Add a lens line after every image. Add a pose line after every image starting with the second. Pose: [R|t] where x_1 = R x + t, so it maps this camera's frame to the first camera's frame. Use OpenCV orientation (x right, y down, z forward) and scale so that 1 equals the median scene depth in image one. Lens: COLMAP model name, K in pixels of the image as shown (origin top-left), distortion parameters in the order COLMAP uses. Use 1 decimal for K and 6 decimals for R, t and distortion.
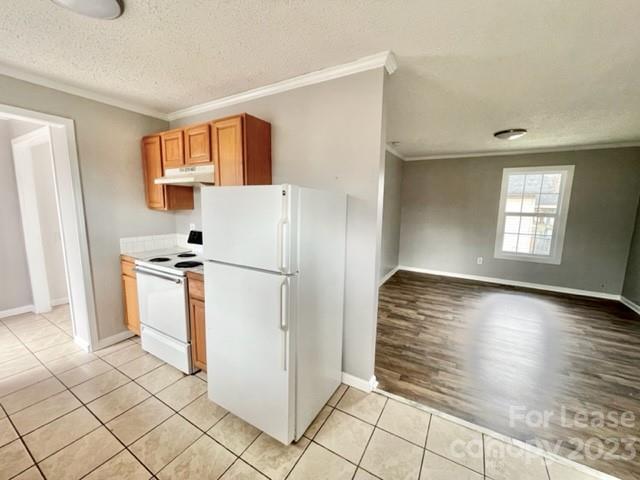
lens RADIAL K [[258.0, 0, 320.0], [0, 258.0, 240.0], [0, 0, 1]] dist [-0.002863, -0.000266]
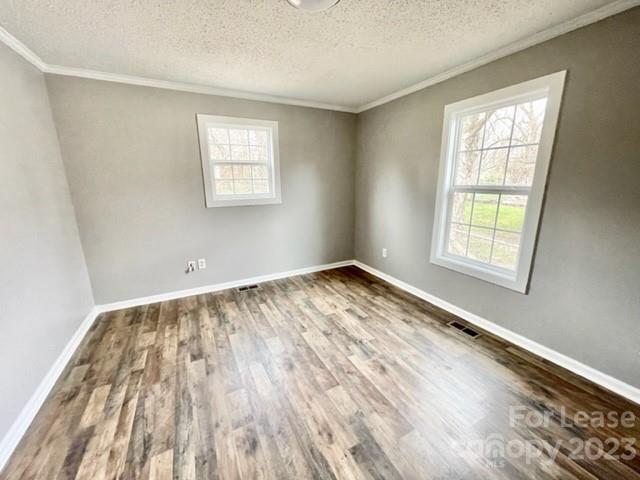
lens RADIAL K [[258.0, 0, 320.0], [0, 258.0, 240.0], [0, 0, 1]] dist [-0.002863, -0.000266]
pose [[0.846260, 0.096797, -0.523903, 0.838996], [-0.051746, 0.993641, 0.100001, -0.032552], [0.530252, -0.057517, 0.845887, 0.385925]]
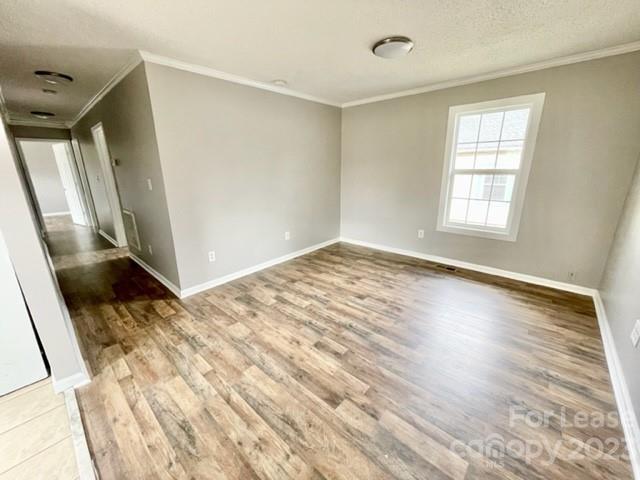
lens RADIAL K [[258.0, 0, 320.0], [0, 258.0, 240.0], [0, 0, 1]] dist [-0.002863, -0.000266]
pose [[0.981750, 0.026044, -0.188382, 0.523464], [-0.002169, 0.992047, 0.125848, 0.001120], [0.190161, -0.123142, 0.973999, 0.191798]]
